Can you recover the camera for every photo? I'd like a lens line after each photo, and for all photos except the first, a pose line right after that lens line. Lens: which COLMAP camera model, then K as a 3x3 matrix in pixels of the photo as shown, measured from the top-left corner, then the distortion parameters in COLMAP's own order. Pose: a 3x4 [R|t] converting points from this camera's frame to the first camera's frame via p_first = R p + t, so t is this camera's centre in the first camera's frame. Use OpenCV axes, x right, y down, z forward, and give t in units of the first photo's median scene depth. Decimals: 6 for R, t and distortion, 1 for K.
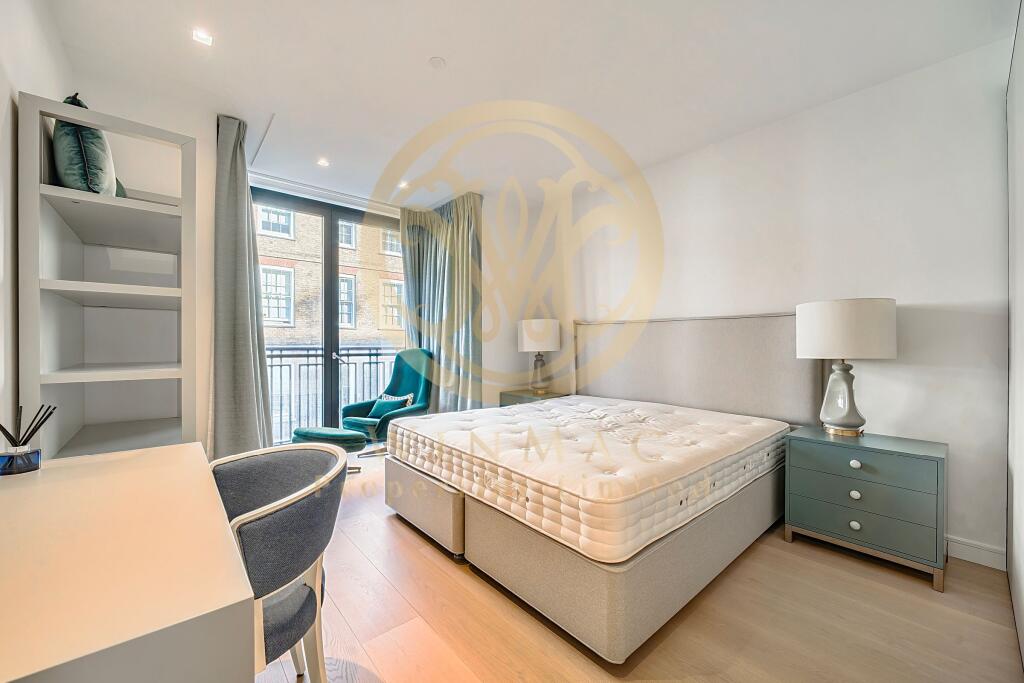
lens RADIAL K [[397.0, 0, 515.8], [0, 397.0, 346.2], [0, 0, 1]] dist [0.002026, 0.000007]
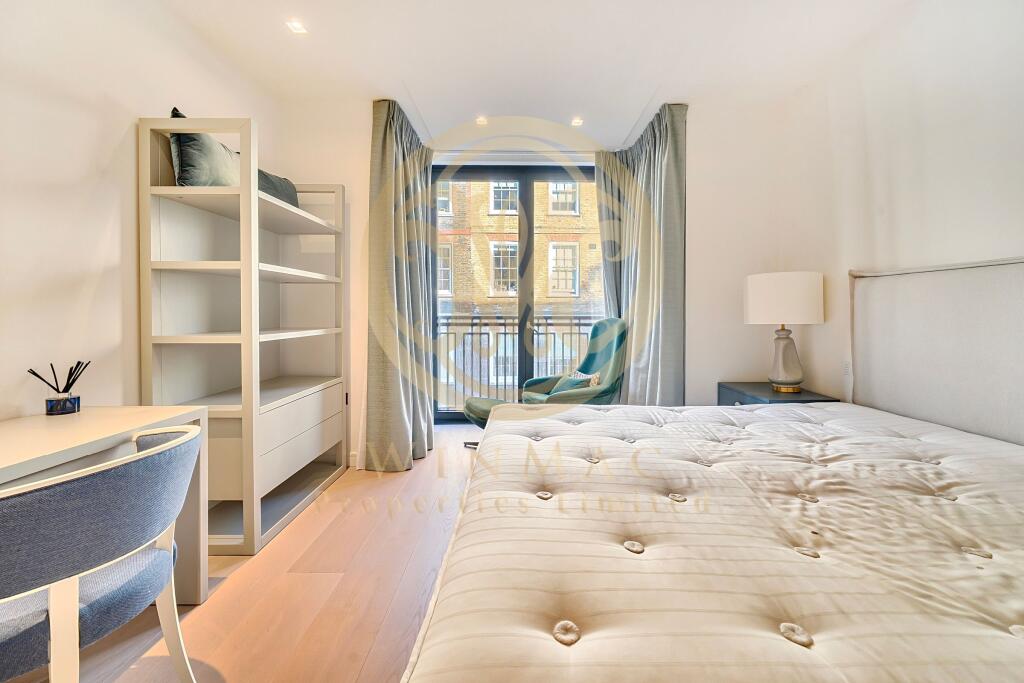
lens RADIAL K [[414.6, 0, 515.8], [0, 414.6, 313.0], [0, 0, 1]] dist [0.008794, 0.000065]
pose [[0.755629, -0.000297, -0.655000, 0.169576], [-0.004001, 0.999979, -0.005070, 0.000293], [0.654988, 0.006452, 0.755612, 0.229522]]
